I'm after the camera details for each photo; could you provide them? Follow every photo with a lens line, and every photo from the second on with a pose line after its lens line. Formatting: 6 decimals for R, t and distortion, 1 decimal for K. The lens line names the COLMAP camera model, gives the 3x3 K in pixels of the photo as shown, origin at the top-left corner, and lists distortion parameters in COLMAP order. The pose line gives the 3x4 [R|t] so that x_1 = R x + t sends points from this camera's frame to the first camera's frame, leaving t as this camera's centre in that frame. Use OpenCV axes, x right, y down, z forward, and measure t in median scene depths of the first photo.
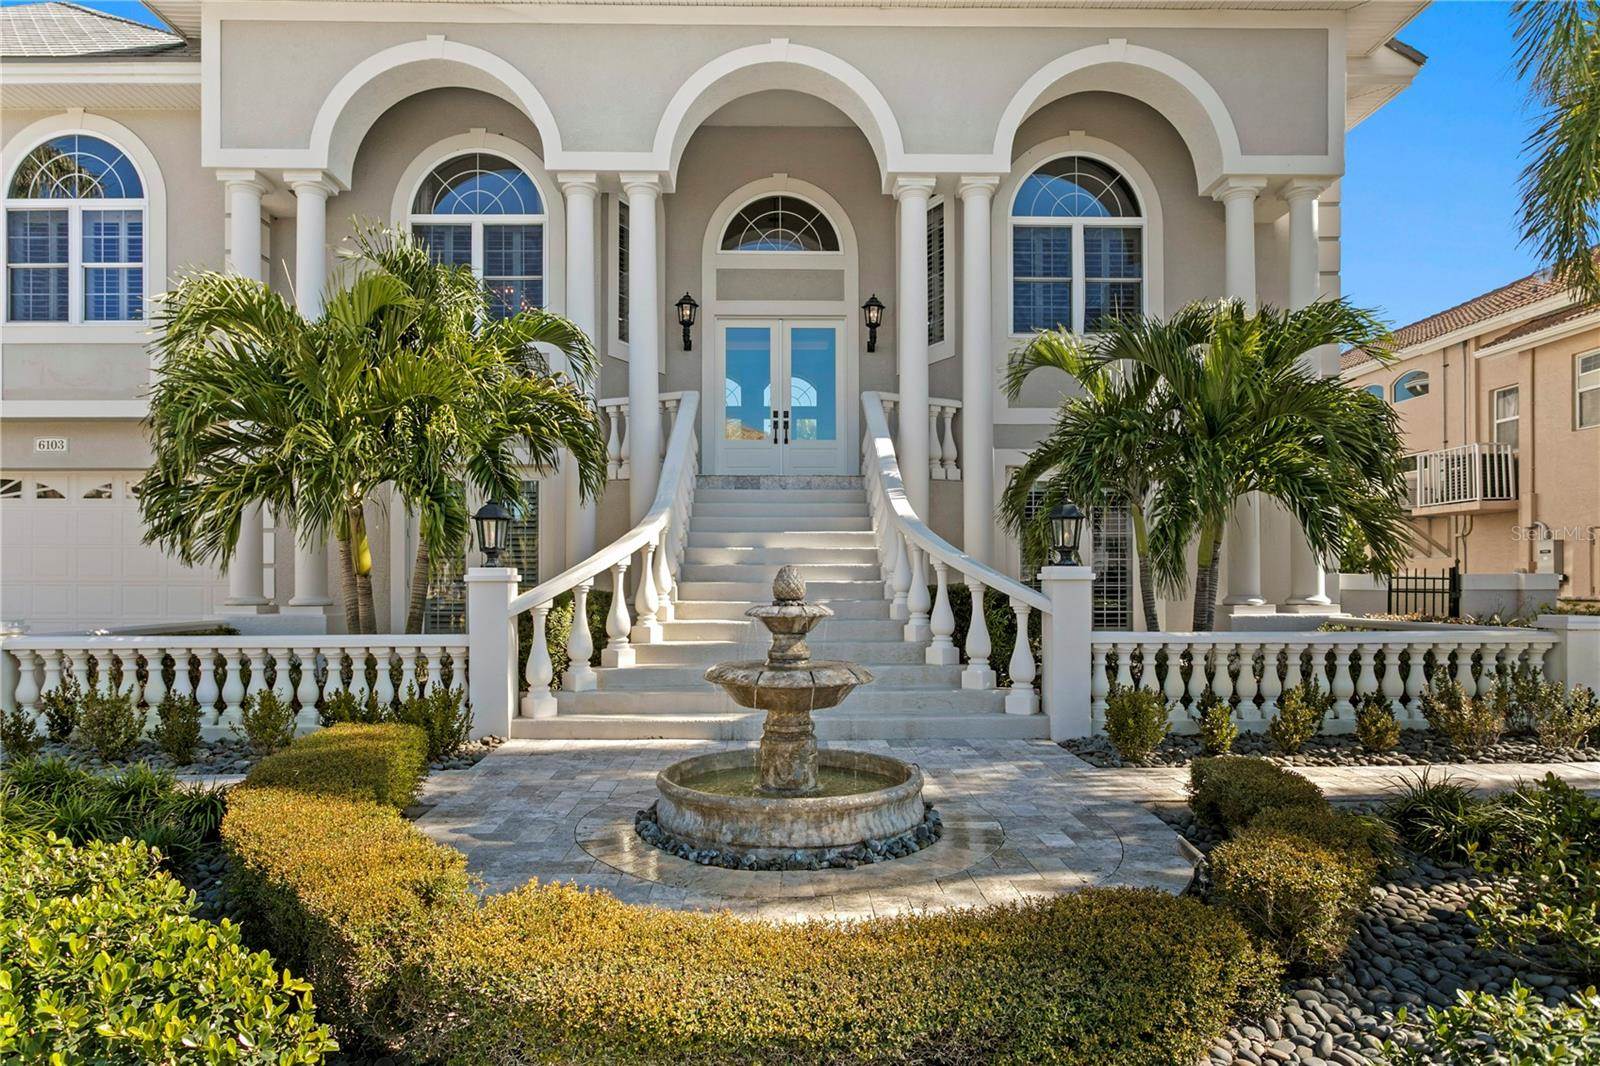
lens RADIAL K [[995.3, 0, 762.0], [0, 995.3, 560.3], [0, 0, 1]] dist [-0.016063, 0.011248]
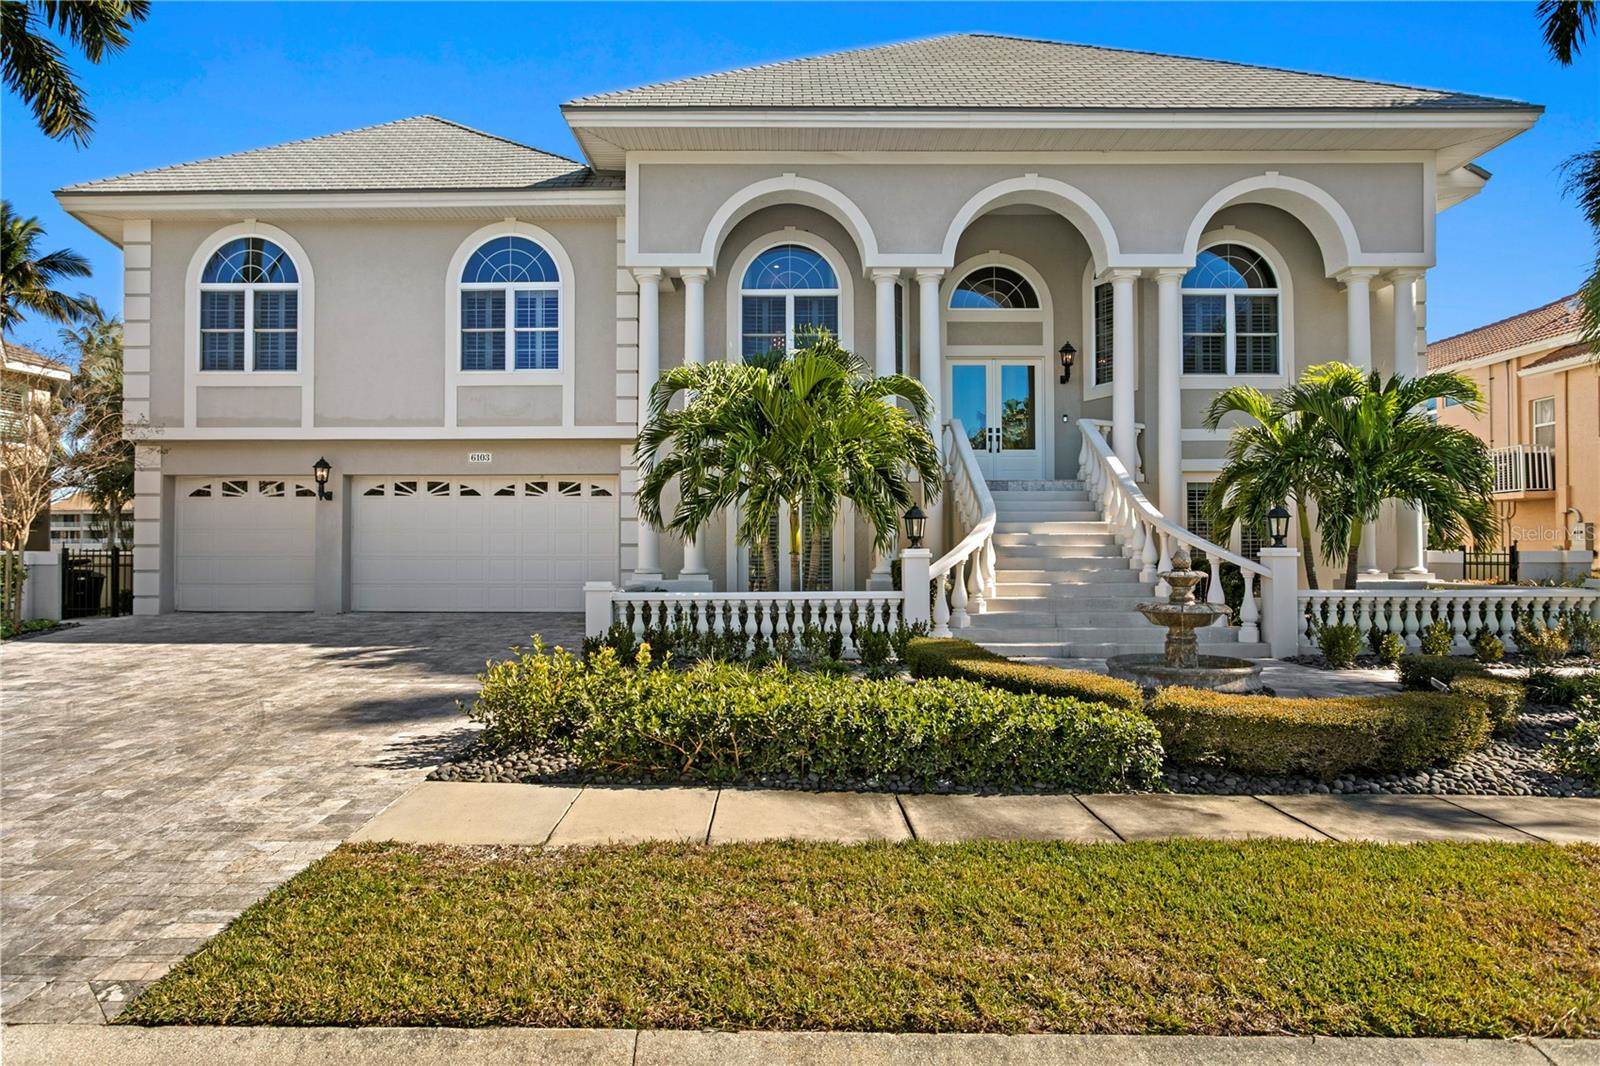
lens RADIAL K [[995.3, 0, 743.0], [0, 995.3, 520.1], [0, 0, 1]] dist [-0.016063, 0.011248]
pose [[0.999778, -0.000896, -0.021050, -0.343407], [0.000620, 0.999914, -0.013126, -0.011881], [0.021060, 0.013110, 0.999692, -0.394552]]
